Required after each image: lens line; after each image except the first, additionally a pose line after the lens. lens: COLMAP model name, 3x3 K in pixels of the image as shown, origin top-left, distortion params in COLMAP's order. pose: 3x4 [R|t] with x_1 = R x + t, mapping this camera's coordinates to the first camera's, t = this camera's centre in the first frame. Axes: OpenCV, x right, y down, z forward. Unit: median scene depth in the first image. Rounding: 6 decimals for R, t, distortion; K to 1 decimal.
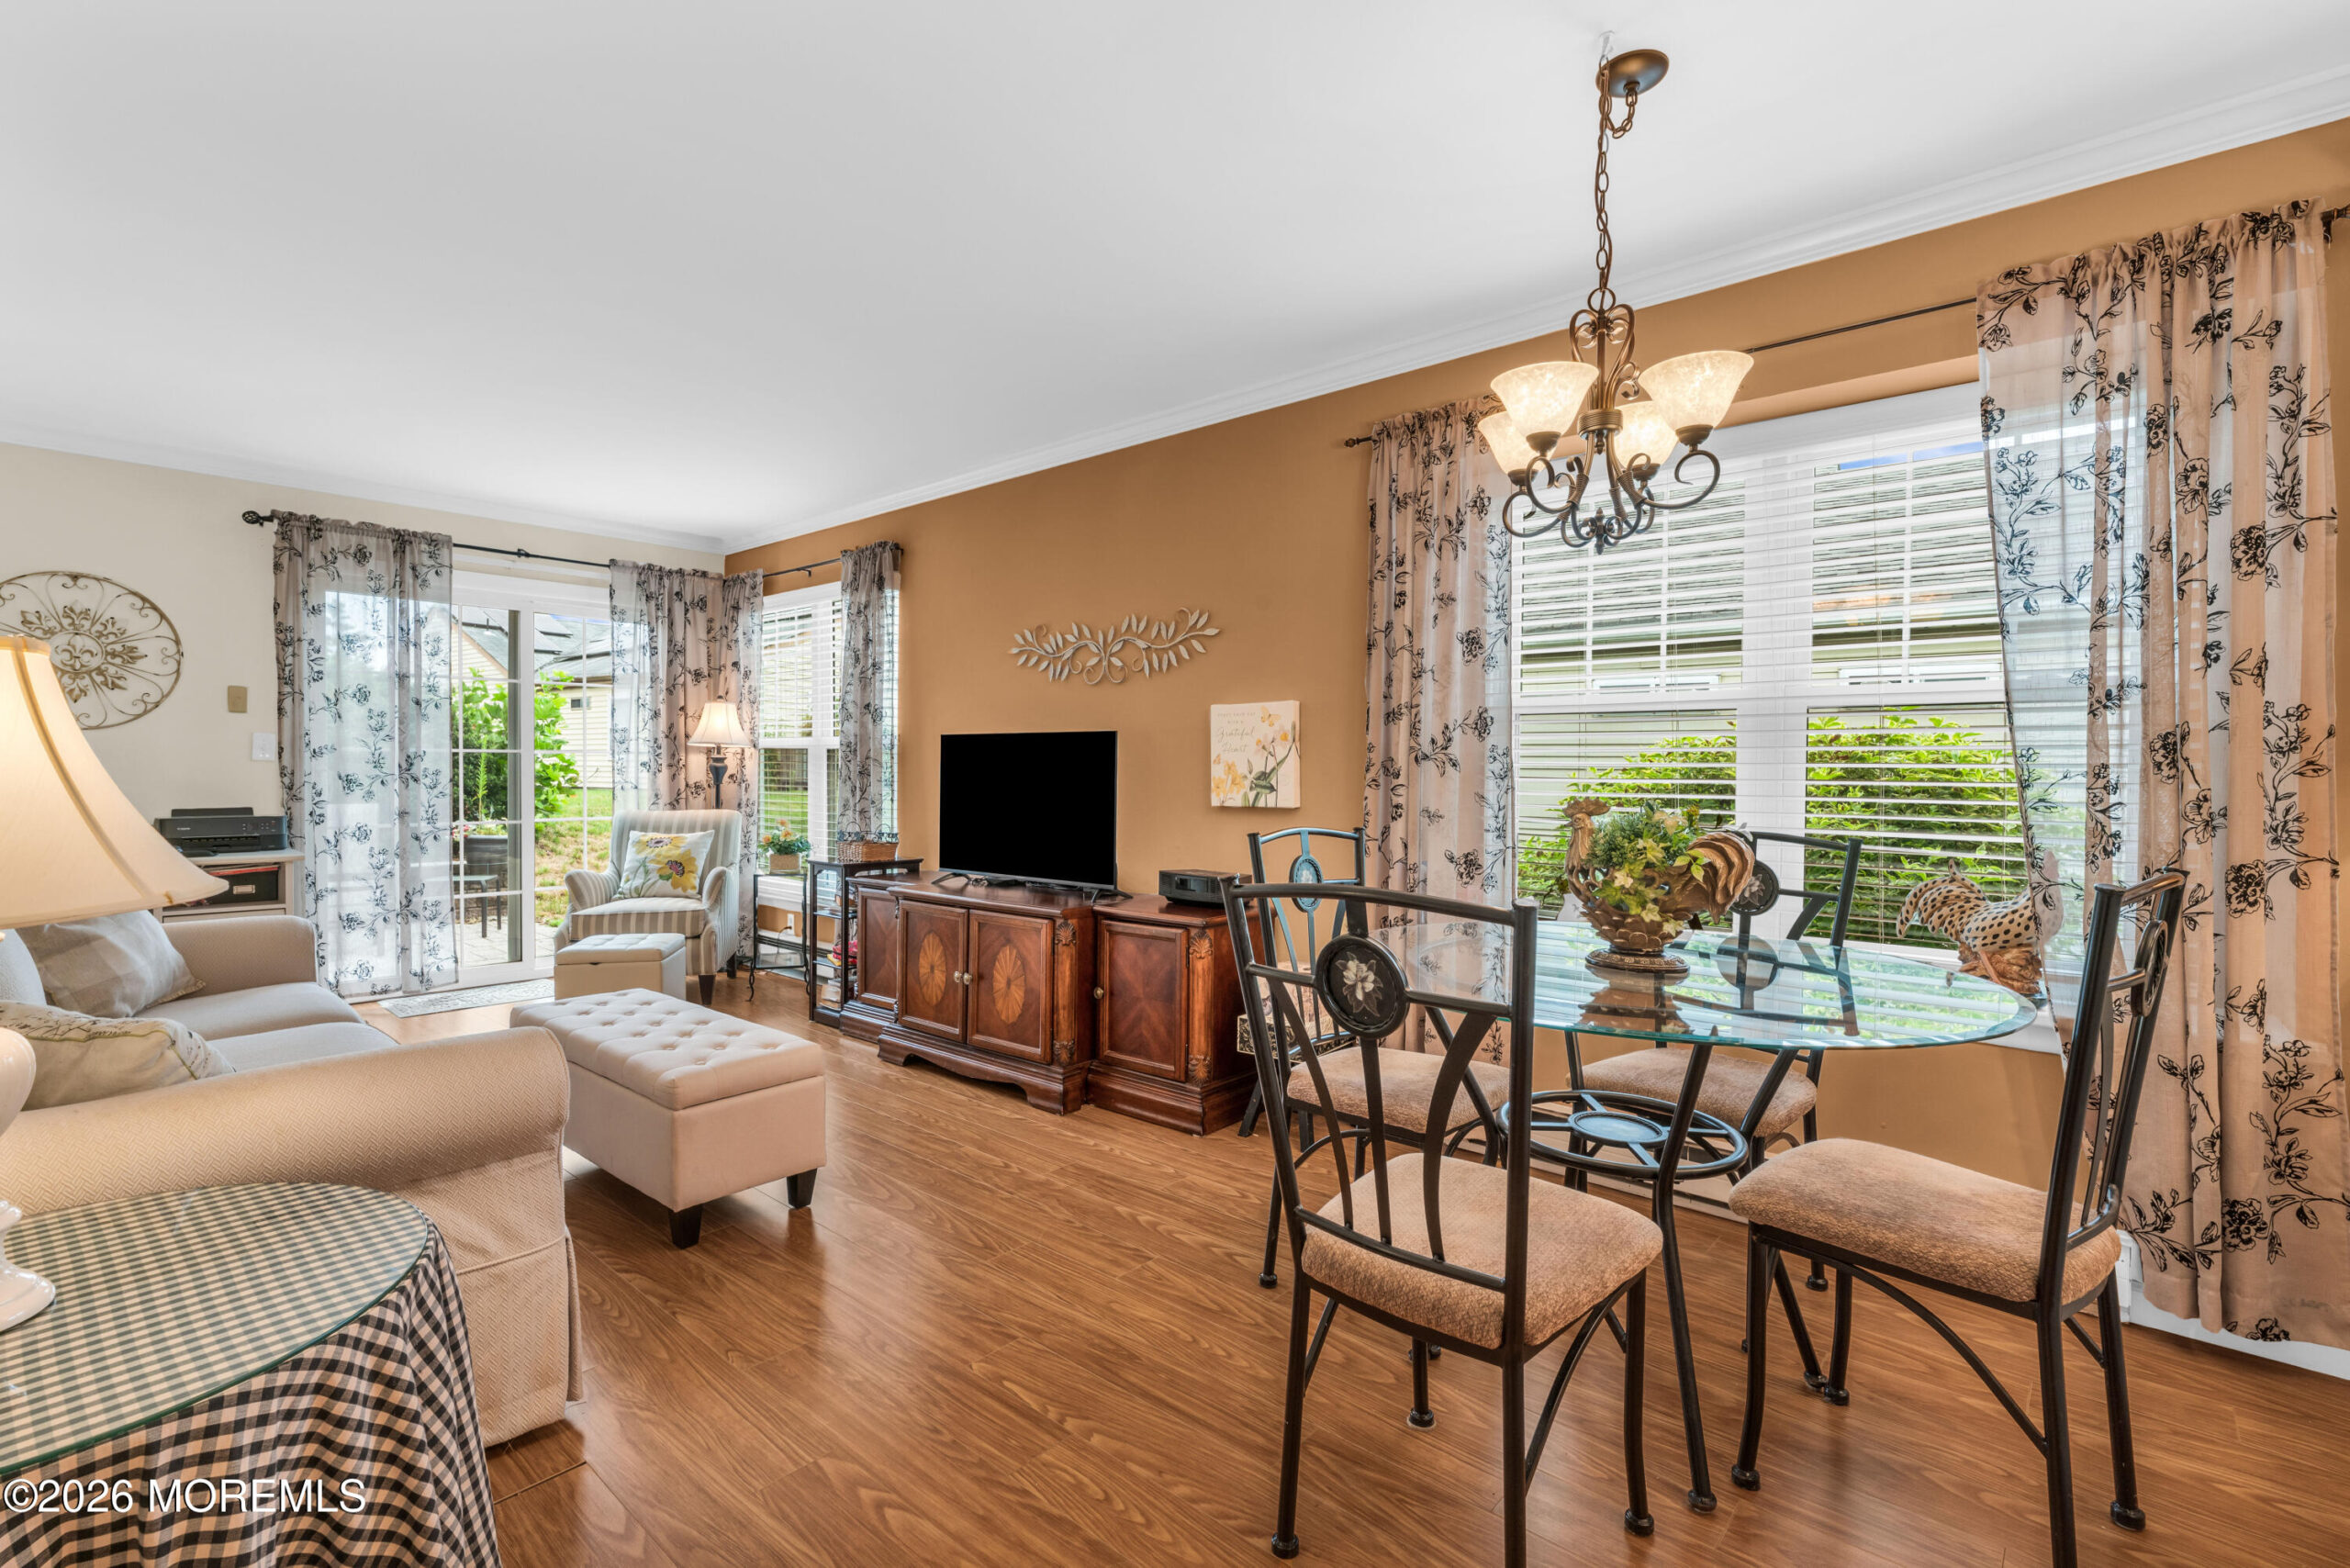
lens RADIAL K [[1070.9, 0, 1175.0], [0, 1070.9, 784.0], [0, 0, 1]] dist [-0.000300, -0.000275]
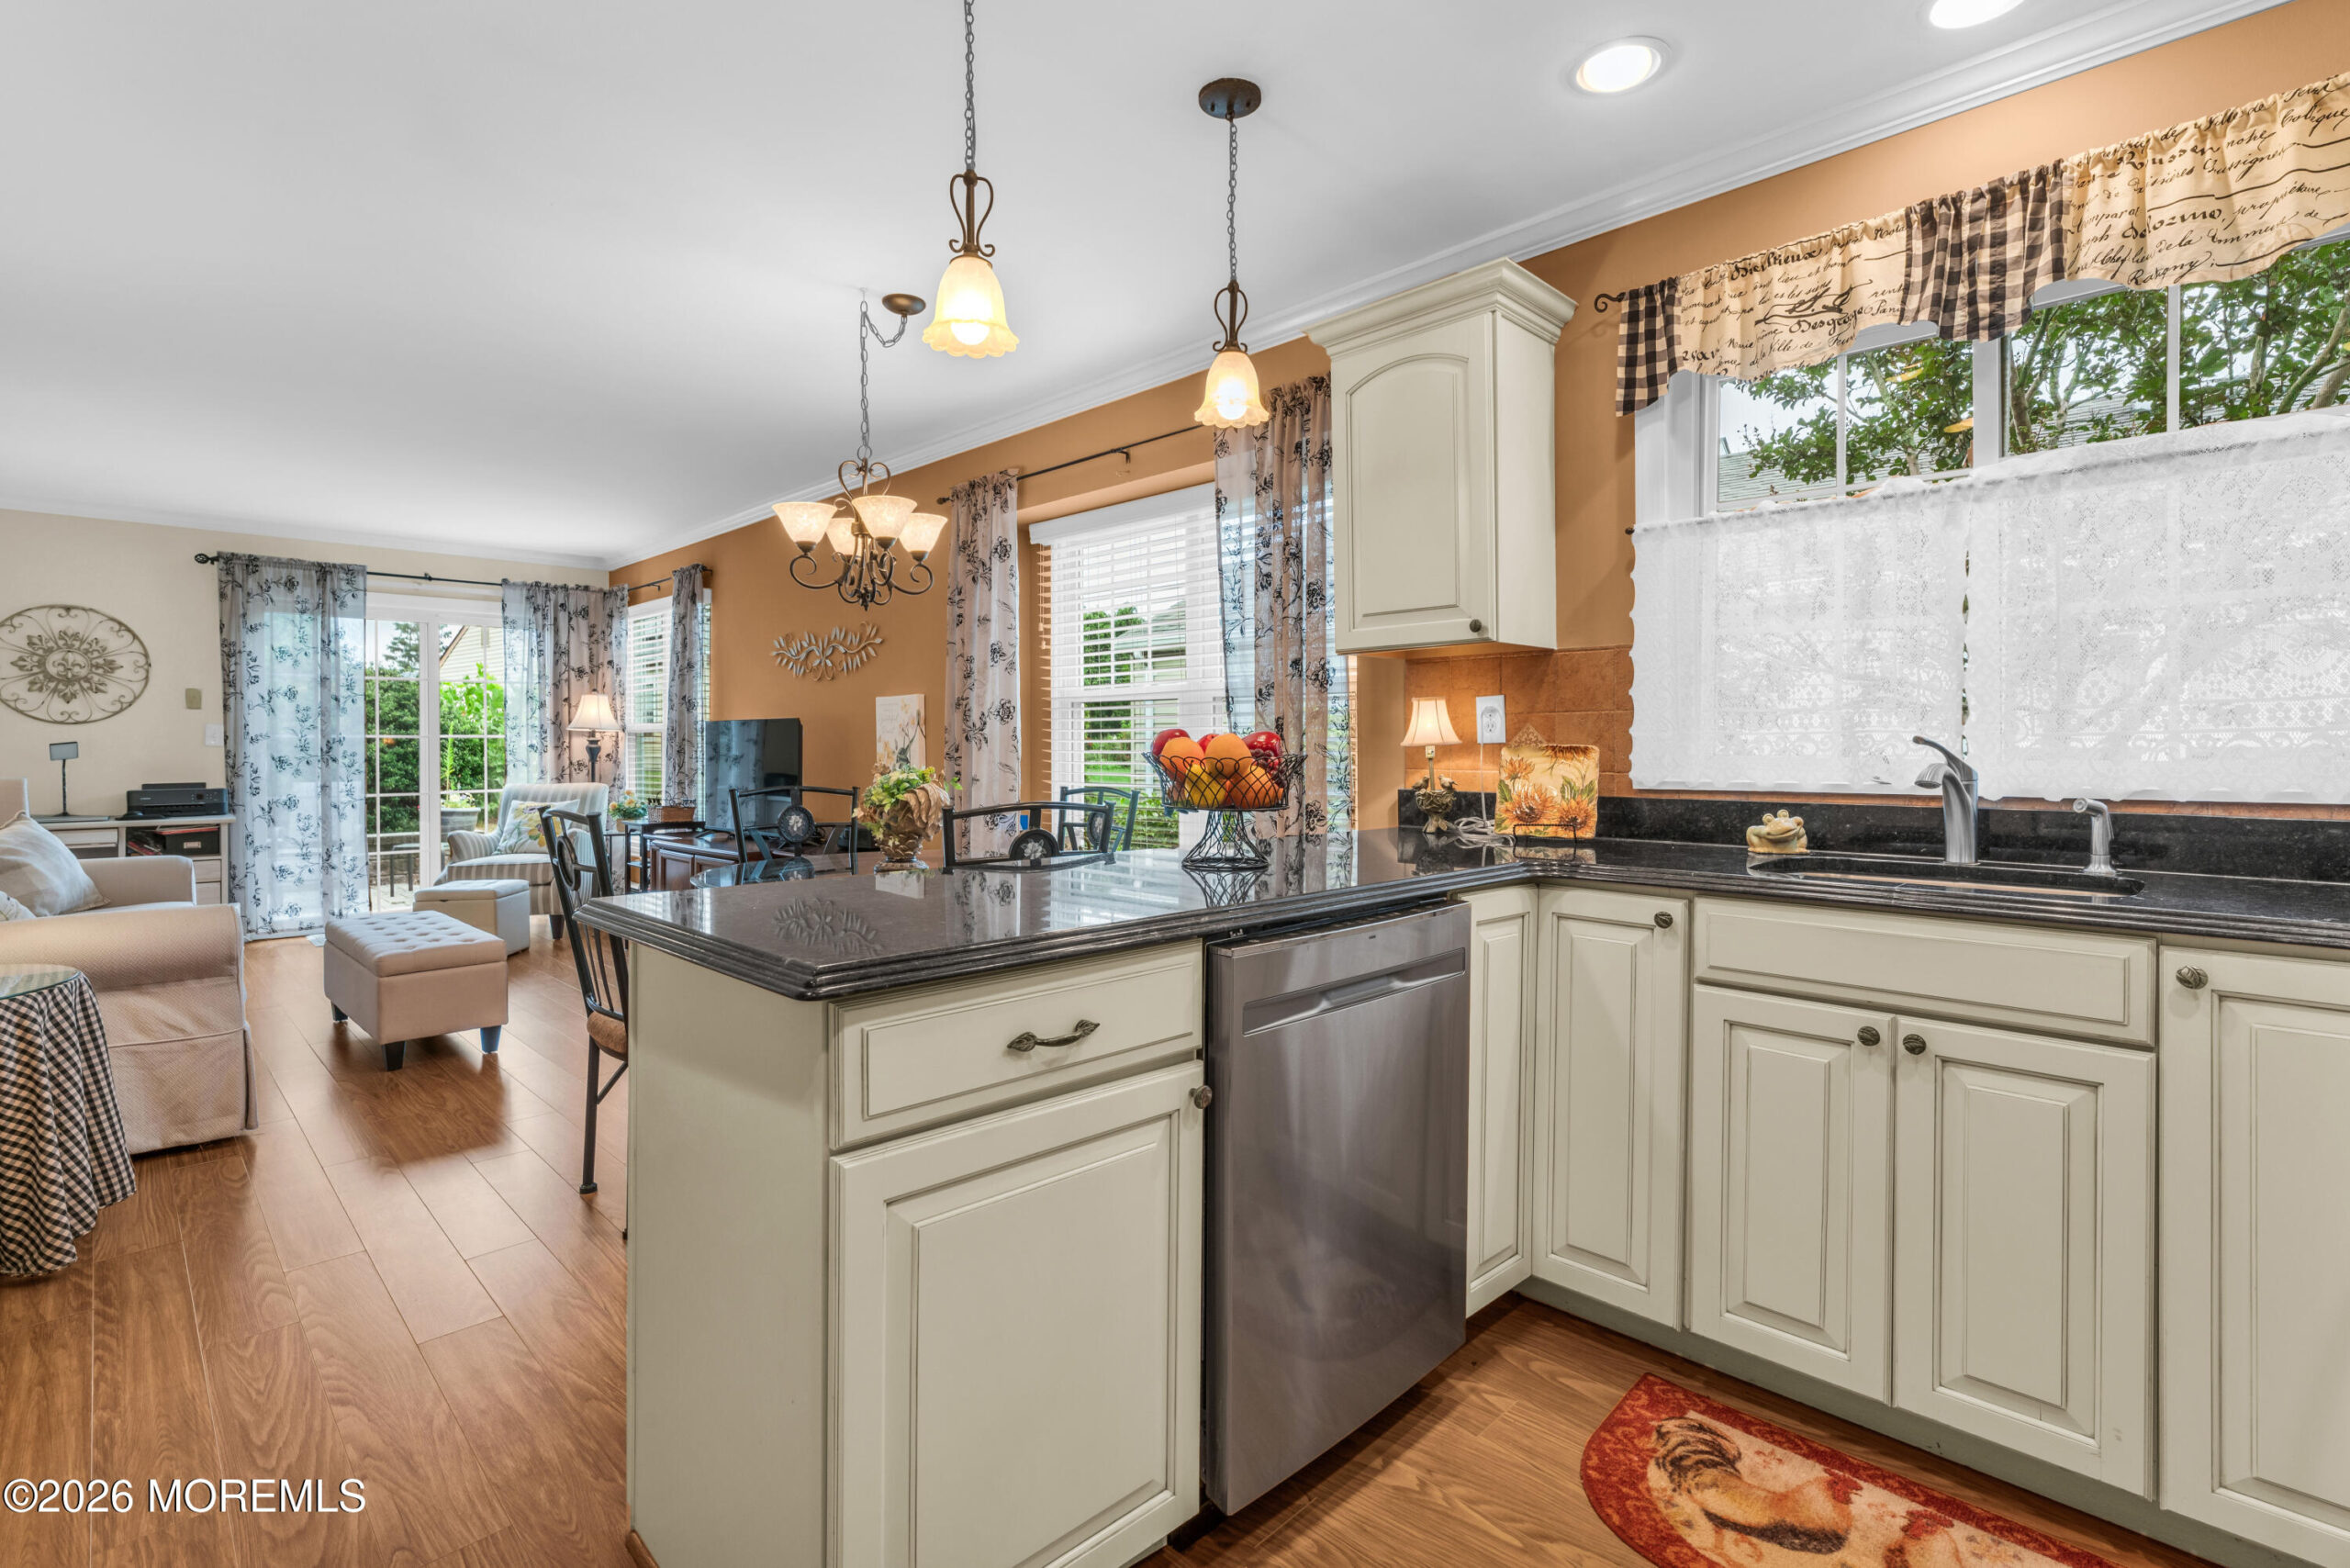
lens RADIAL K [[1099.7, 0, 1182.4], [0, 1099.7, 752.2], [0, 0, 1]] dist [0.002971, 0.000465]
pose [[0.997872, -0.008094, -0.064700, 0.394122], [0.007589, 0.999939, -0.008043, 0.005109], [0.064761, 0.007535, 0.997872, -0.245933]]
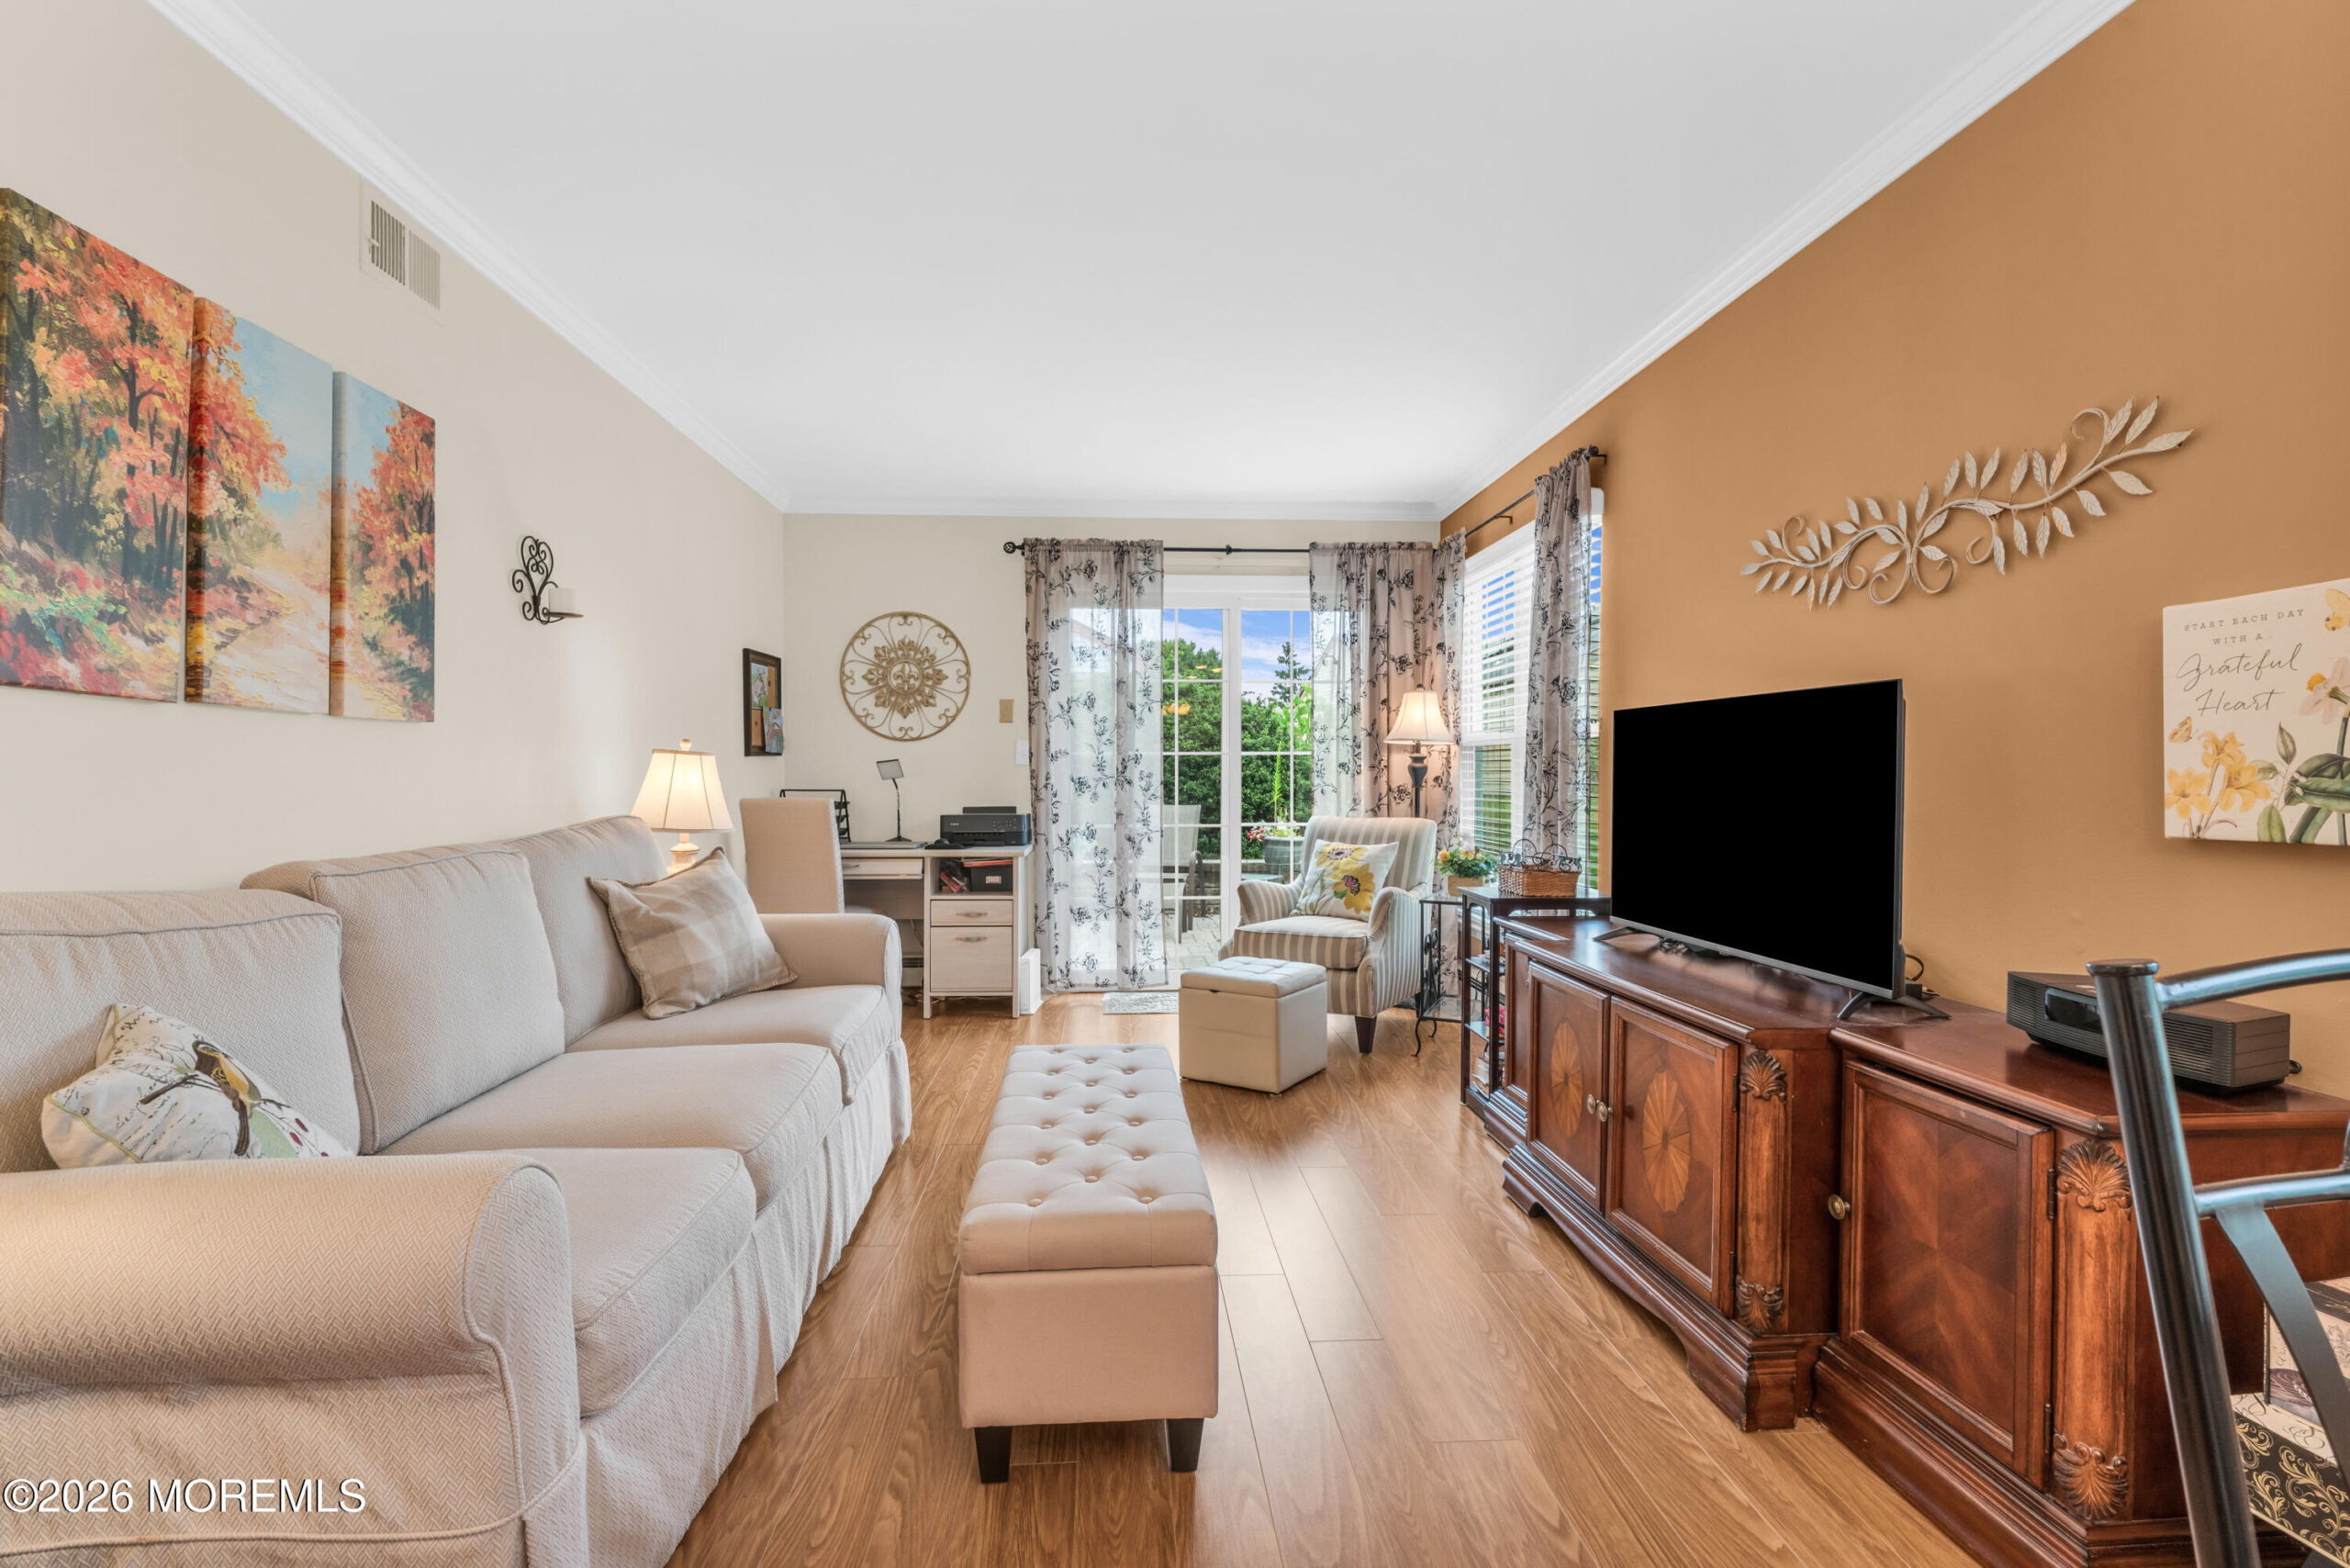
lens RADIAL K [[1065.8, 0, 1169.0], [0, 1065.8, 785.5], [0, 0, 1]] dist [-0.002069, -0.000520]
pose [[0.703680, 0.001635, -0.710515, 0.045378], [-0.005668, 0.999978, -0.003312, 0.002518], [0.710494, 0.006357, 0.703675, 0.324932]]
